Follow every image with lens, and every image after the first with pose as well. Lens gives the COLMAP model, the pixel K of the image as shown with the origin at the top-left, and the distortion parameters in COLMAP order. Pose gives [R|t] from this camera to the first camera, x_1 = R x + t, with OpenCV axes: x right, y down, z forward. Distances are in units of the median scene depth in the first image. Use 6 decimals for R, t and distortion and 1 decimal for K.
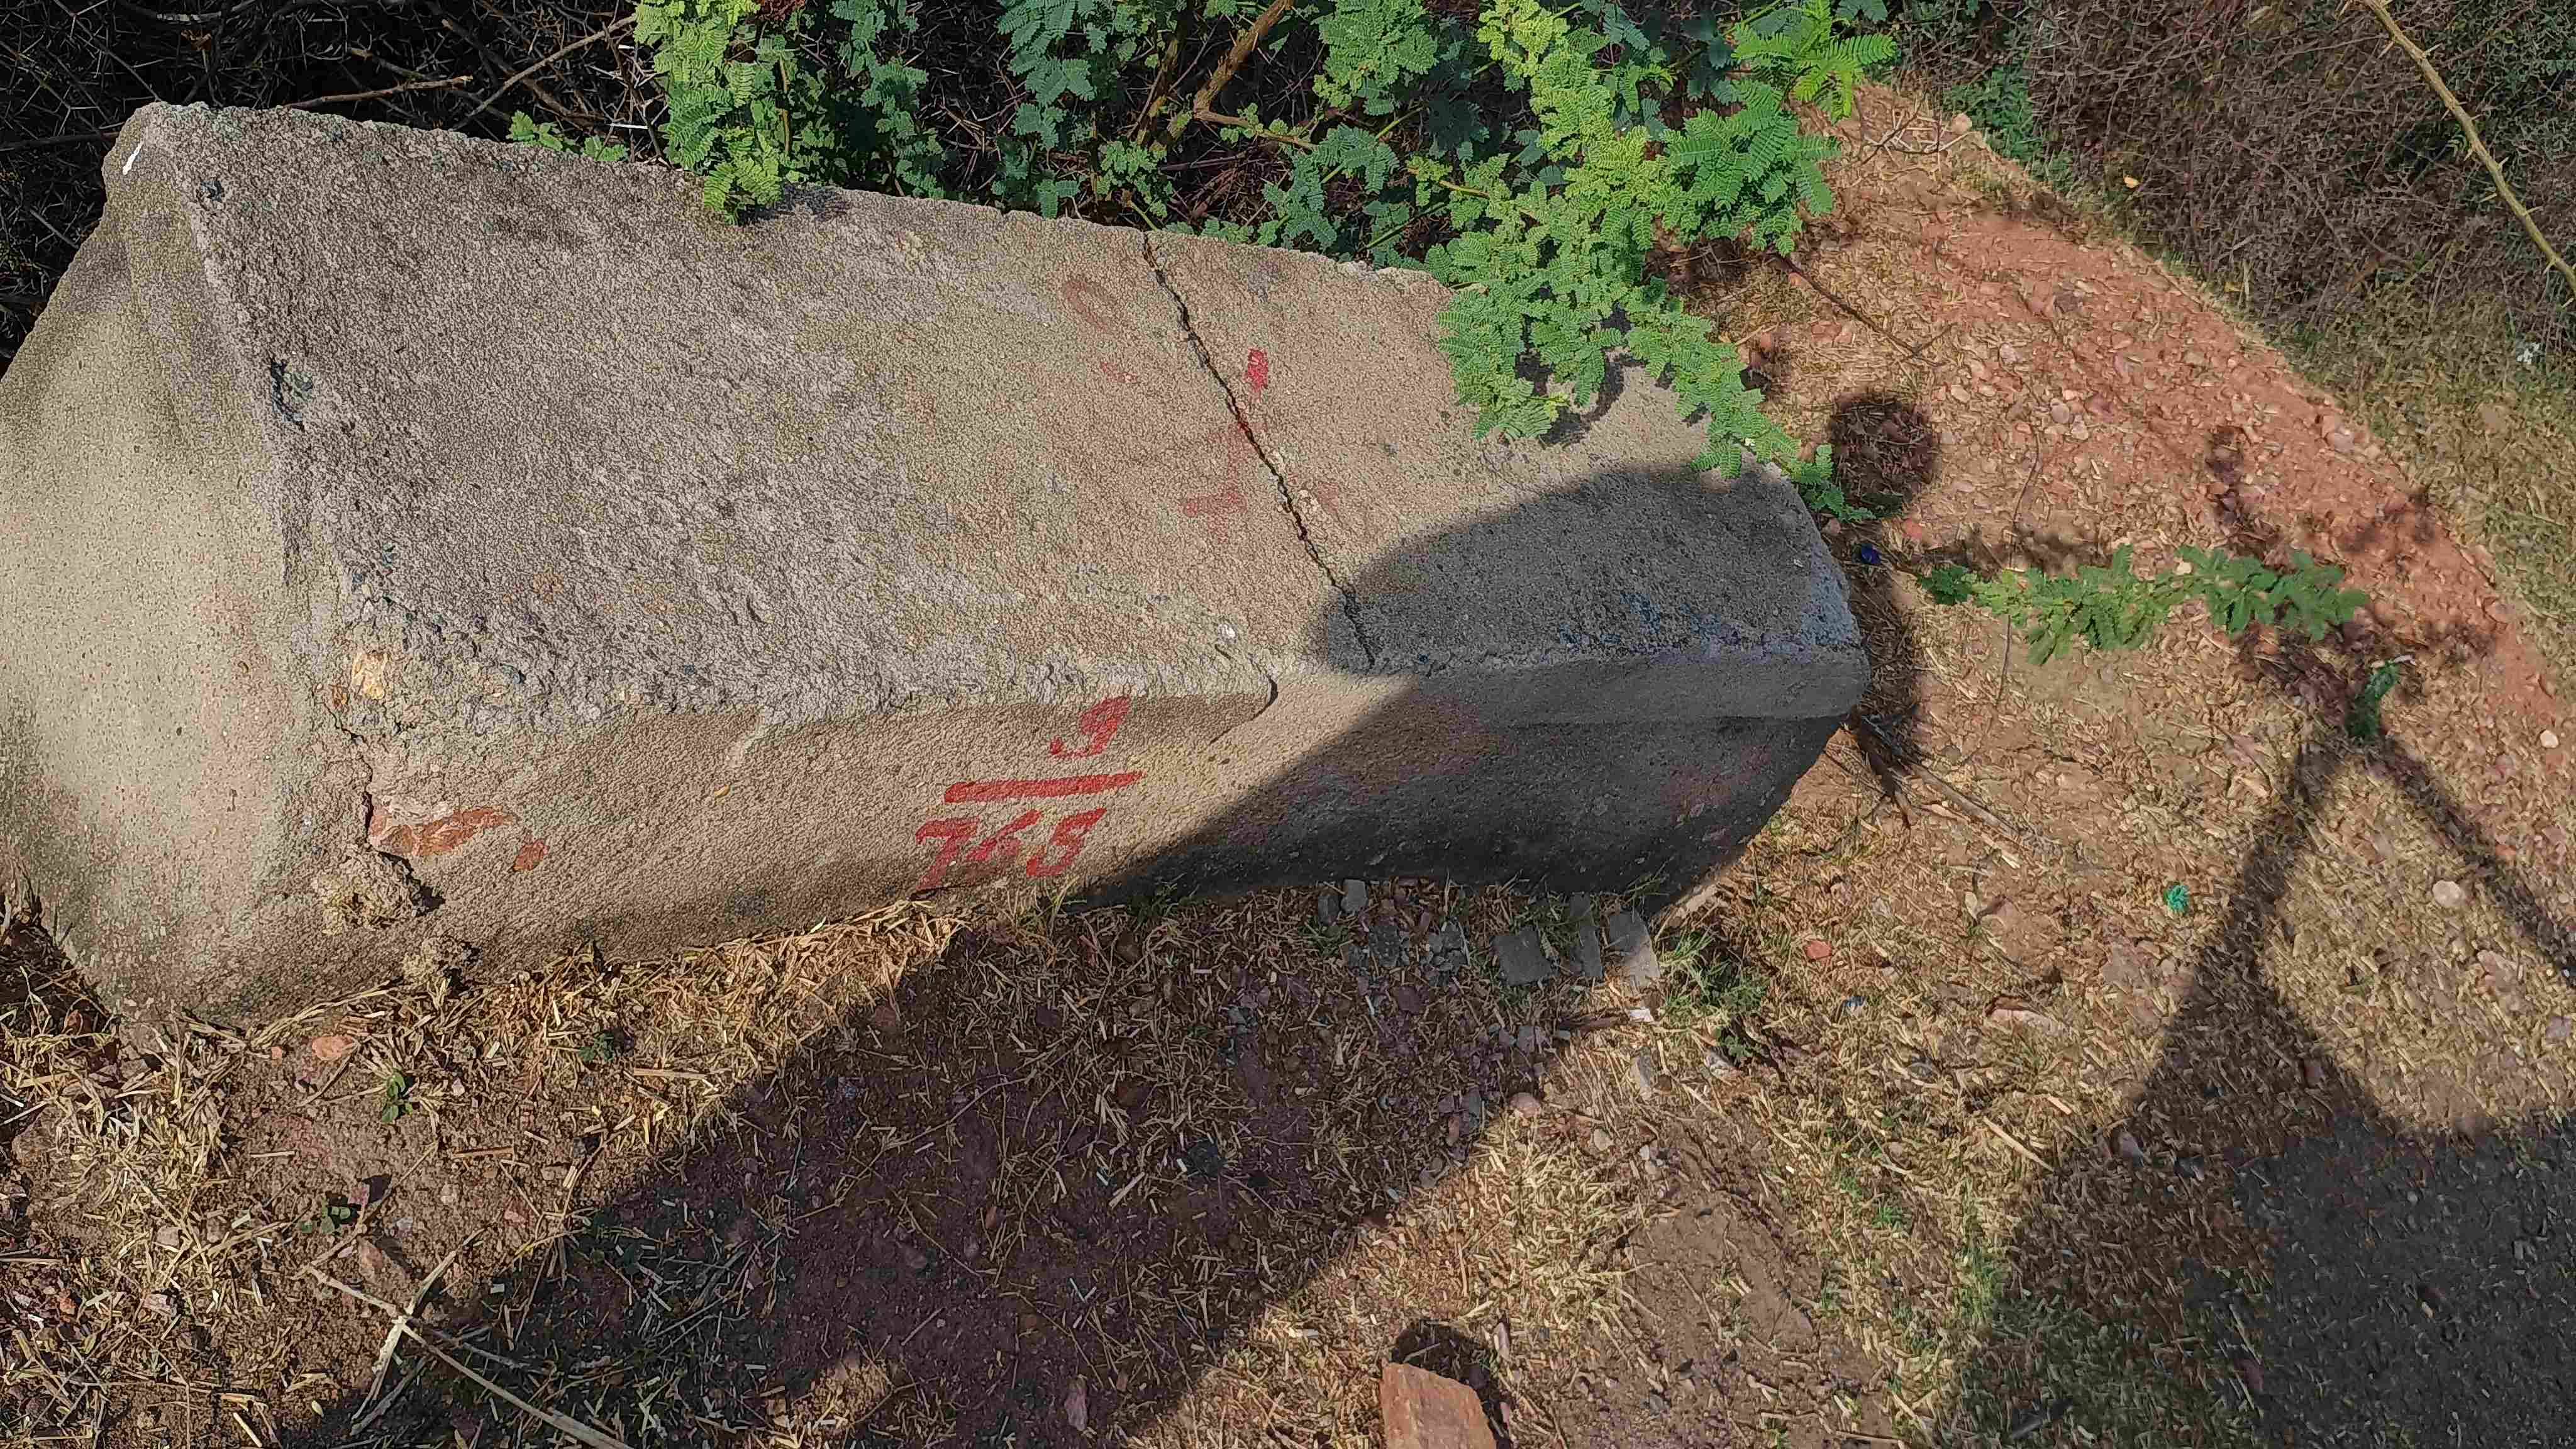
lens RADIAL K [[2252.4, 0, 1286.2], [0, 2252.4, 725.0], [0, 0, 1]] dist [0.053384, -0.057528]
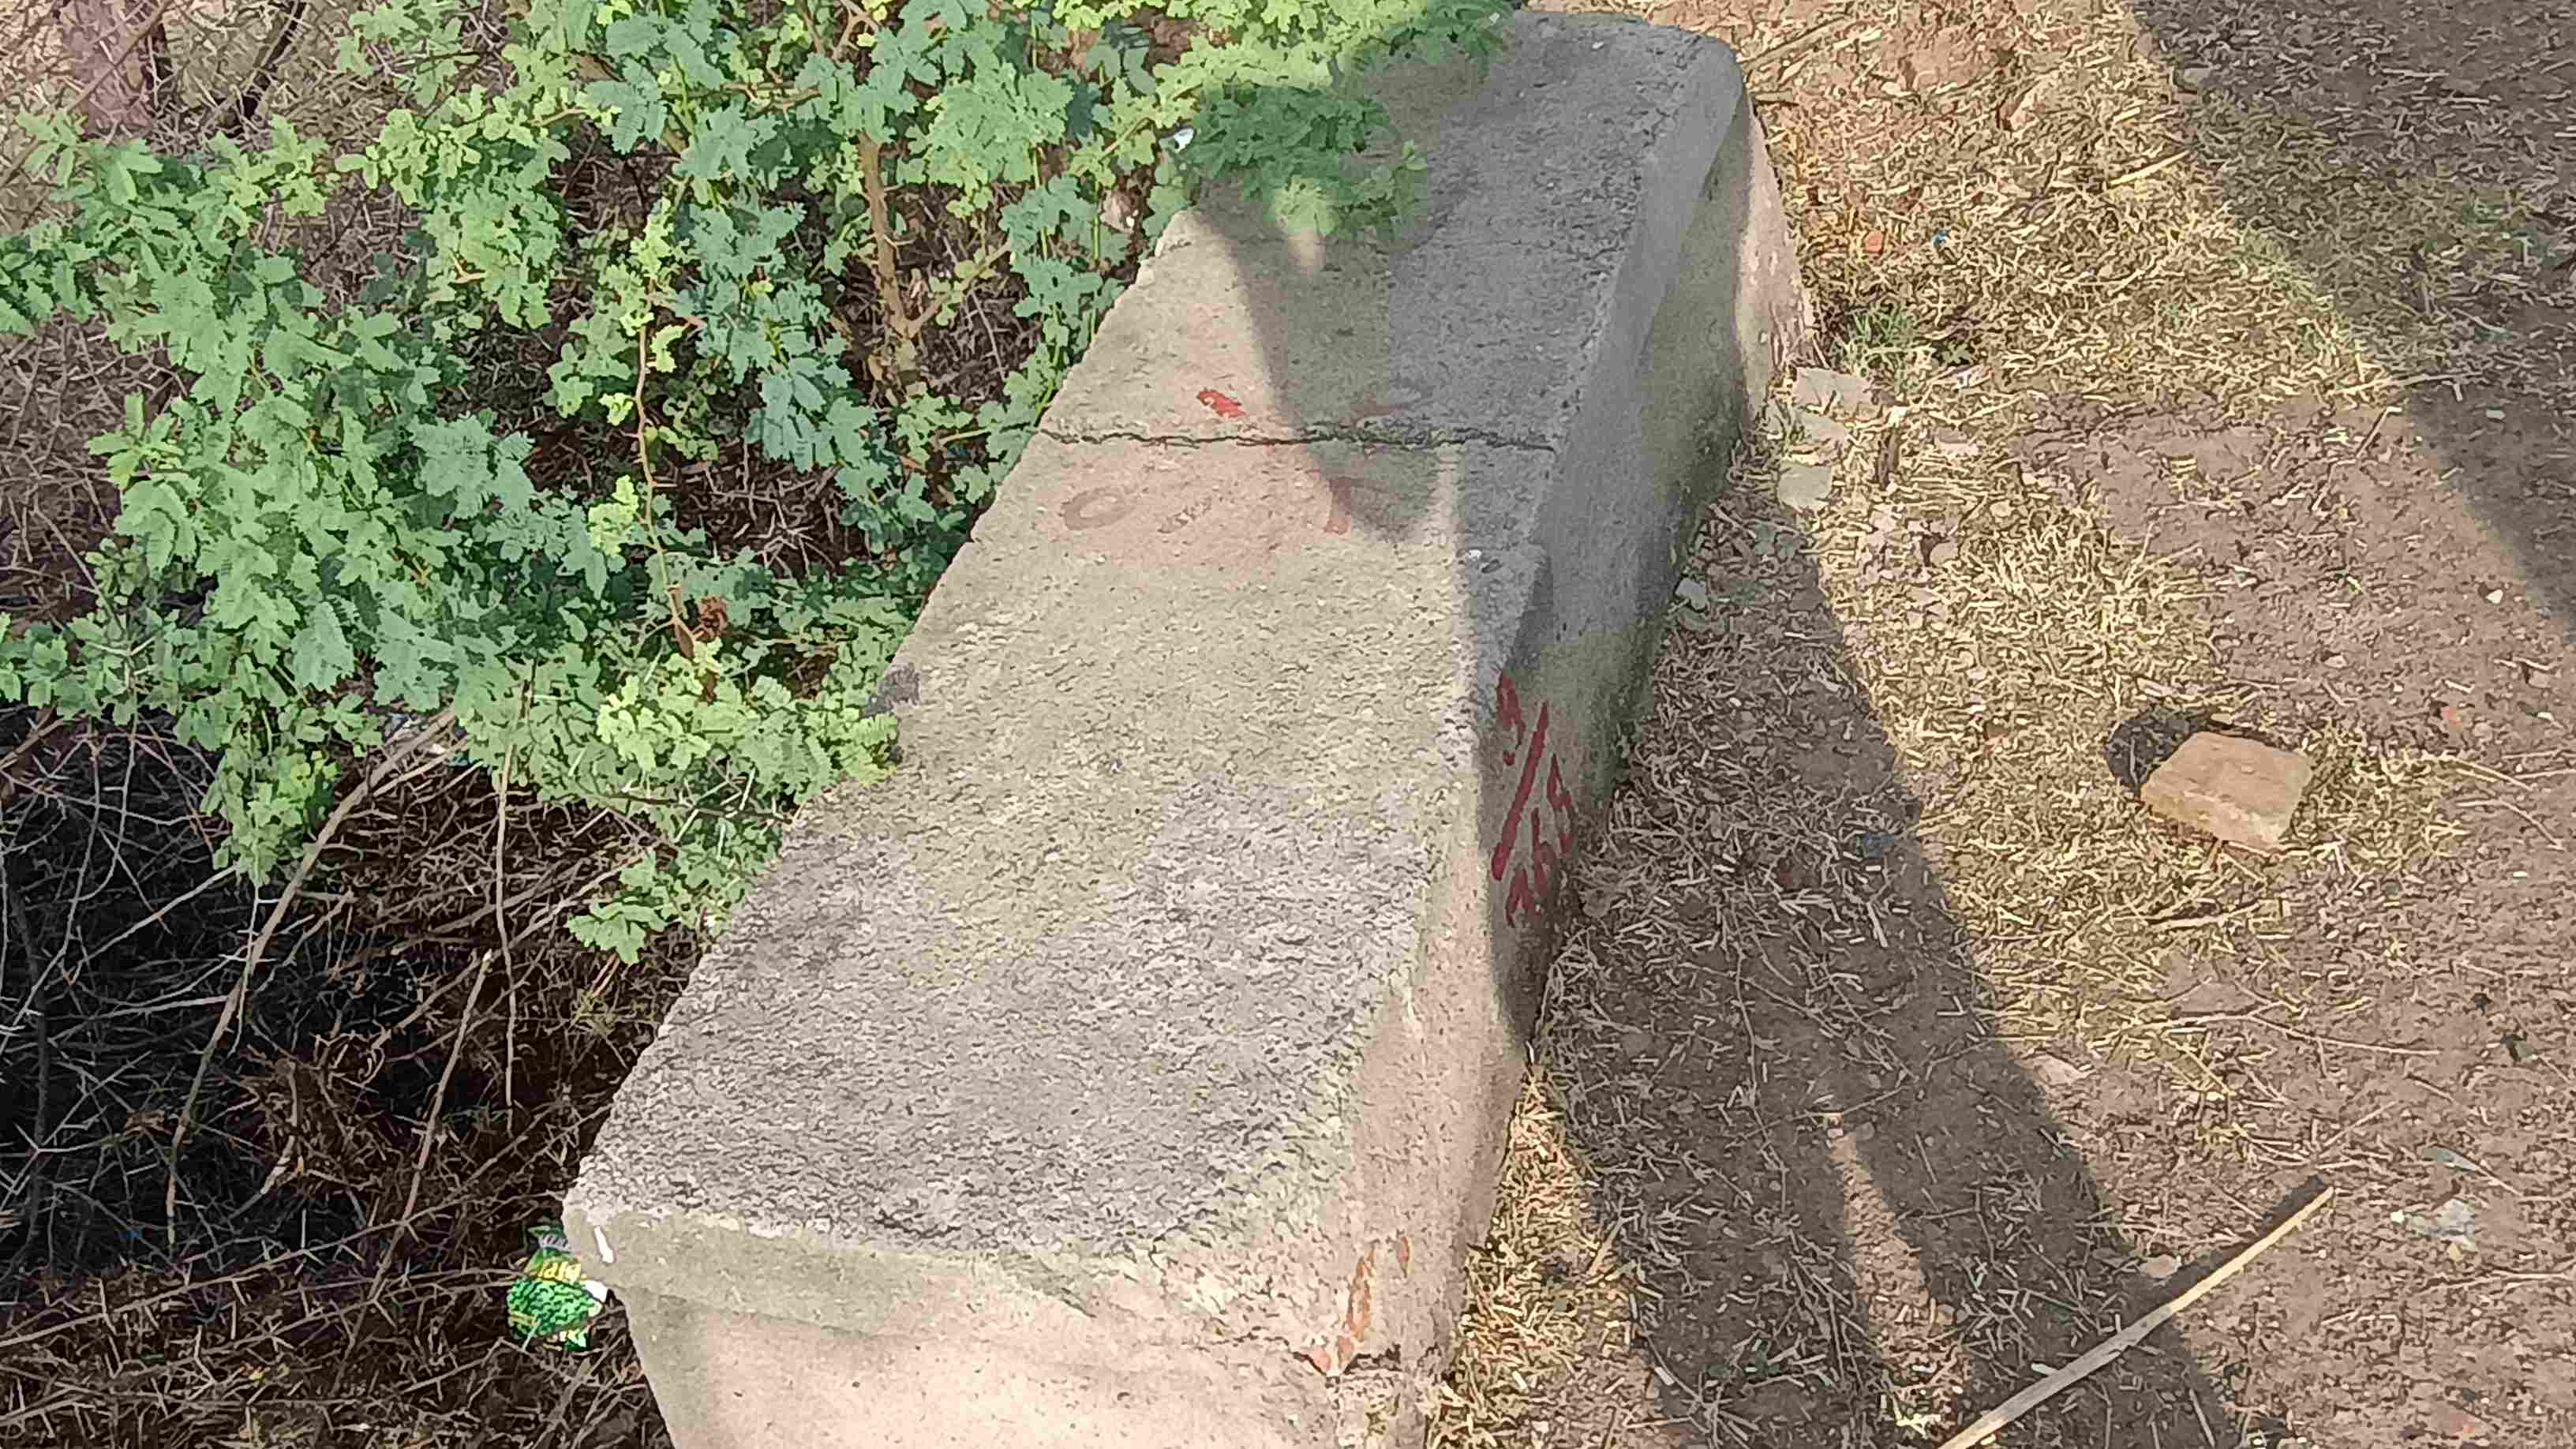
lens RADIAL K [[2217.6, 0, 1287.7], [0, 2217.6, 723.6], [0, 0, 1]] dist [0.004150, 0.004788]
pose [[0.506011, -0.862354, -0.017255, -0.098216], [0.861521, 0.504354, 0.058386, -0.112925], [-0.041646, -0.044410, 0.998145, 0.020003]]
